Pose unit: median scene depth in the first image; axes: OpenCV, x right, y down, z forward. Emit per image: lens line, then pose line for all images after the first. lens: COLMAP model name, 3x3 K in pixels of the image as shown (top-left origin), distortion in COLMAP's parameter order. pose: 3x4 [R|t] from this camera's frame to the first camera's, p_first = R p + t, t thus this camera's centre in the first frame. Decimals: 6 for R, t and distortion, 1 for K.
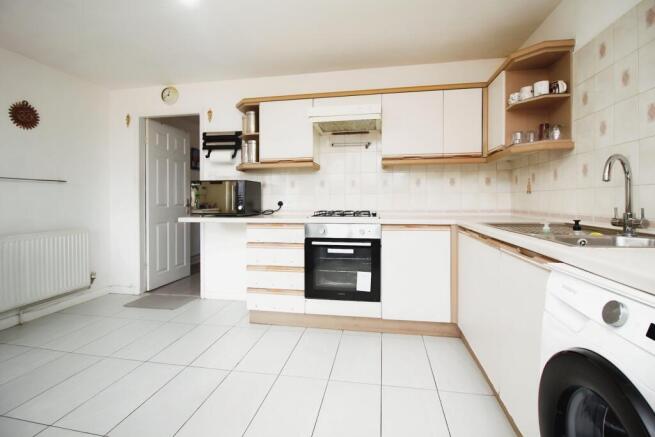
lens RADIAL K [[305.7, 0, 327.2], [0, 305.7, 203.4], [0, 0, 1]] dist [-0.010668, -0.000185]
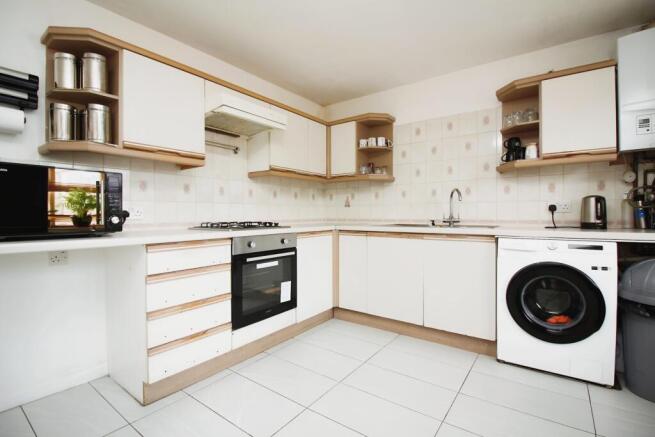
lens RADIAL K [[307.3, 0, 325.7], [0, 307.3, 215.1], [0, 0, 1]] dist [-0.015276, -0.000528]
pose [[0.440153, -0.000440, 0.897923, -0.684361], [0.007234, 0.999969, -0.003057, 0.010478], [-0.897894, 0.007841, 0.440142, 0.422218]]
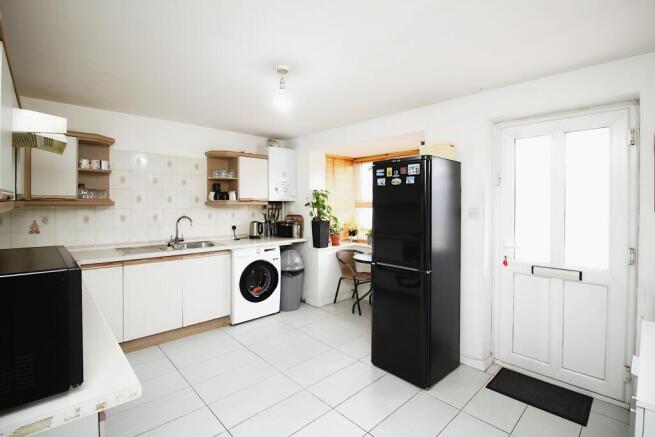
lens RADIAL K [[305.7, 0, 327.2], [0, 305.7, 203.4], [0, 0, 1]] dist [-0.010668, -0.000185]
pose [[-0.806753, -0.003141, 0.590880, -0.875995], [0.001175, 0.999975, 0.006921, -0.147126], [-0.590887, 0.006278, -0.806730, 1.214364]]
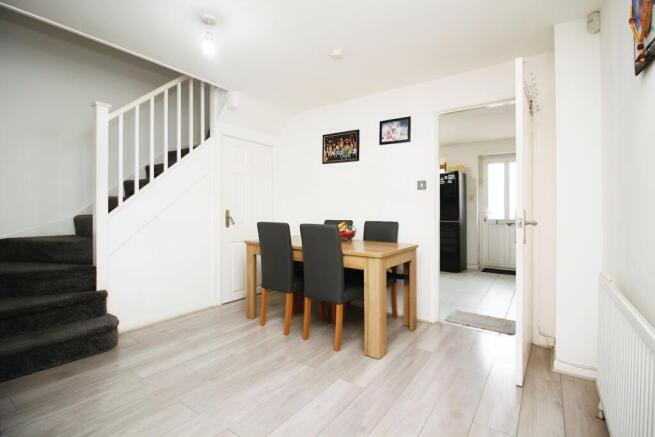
lens RADIAL K [[305.7, 0, 327.2], [0, 305.7, 203.4], [0, 0, 1]] dist [-0.010668, -0.000185]
pose [[-0.901729, 0.006540, 0.432252, -0.674645], [0.005402, 0.999978, -0.003860, -0.058603], [-0.432268, -0.001146, -0.901745, 2.575546]]
